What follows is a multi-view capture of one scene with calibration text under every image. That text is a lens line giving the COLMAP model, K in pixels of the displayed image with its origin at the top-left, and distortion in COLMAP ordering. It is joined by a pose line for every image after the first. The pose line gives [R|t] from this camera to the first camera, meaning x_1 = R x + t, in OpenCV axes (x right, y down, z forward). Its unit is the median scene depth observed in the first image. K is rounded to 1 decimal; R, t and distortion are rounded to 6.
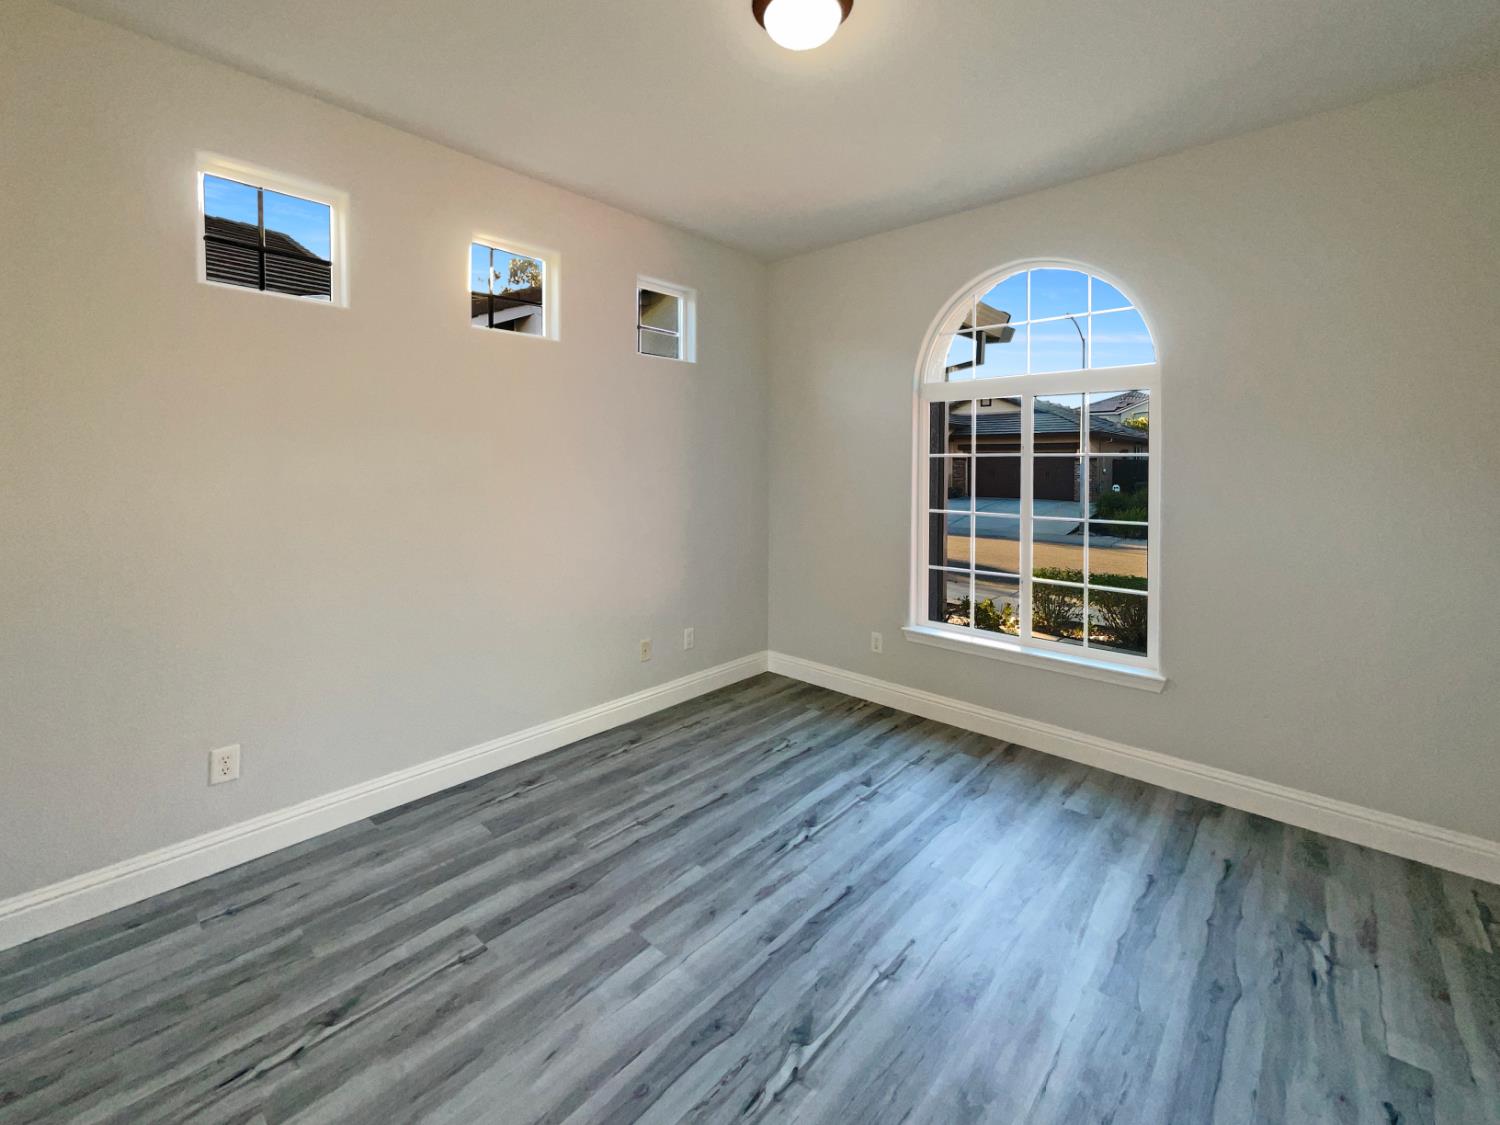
lens RADIAL K [[652.3, 0, 753.4], [0, 652.3, 569.1], [0, 0, 1]] dist [-0.002130, 0.003022]
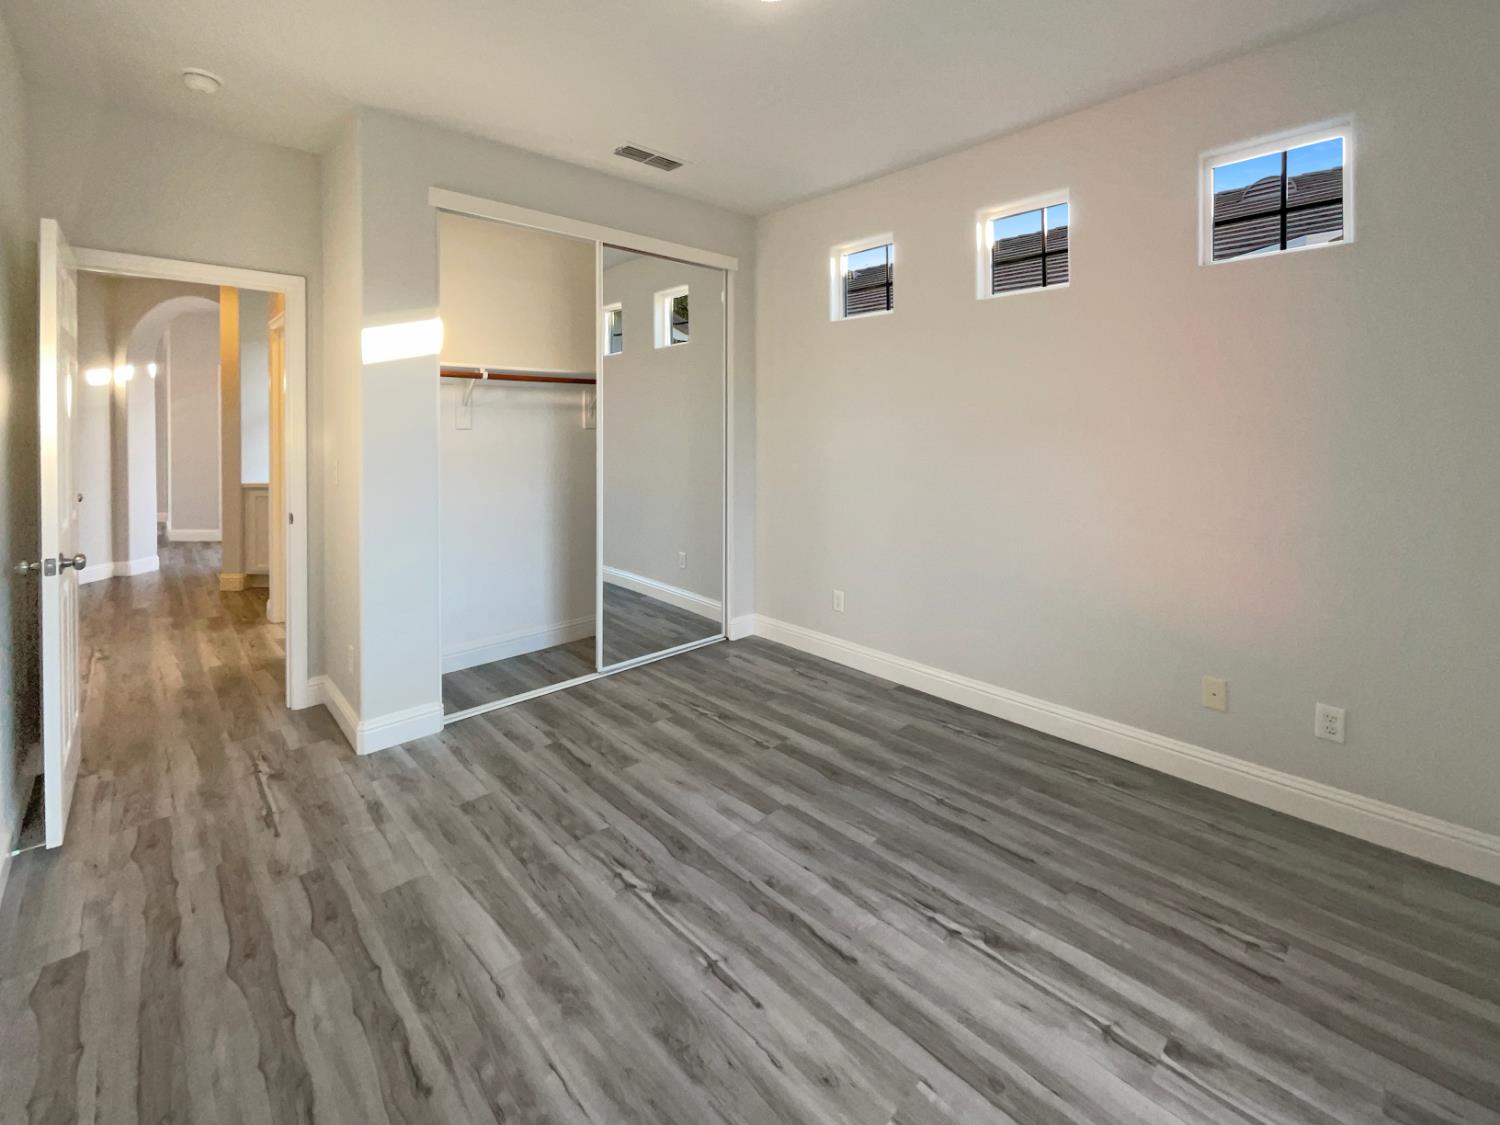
lens RADIAL K [[652.3, 0, 751.0], [0, 652.3, 554.4], [0, 0, 1]] dist [-0.002130, 0.003022]
pose [[-0.104412, 0.190227, -0.976172, 0.797321], [-0.153786, 0.966643, 0.204819, -0.128708], [0.982572, 0.171507, -0.071675, 0.800298]]
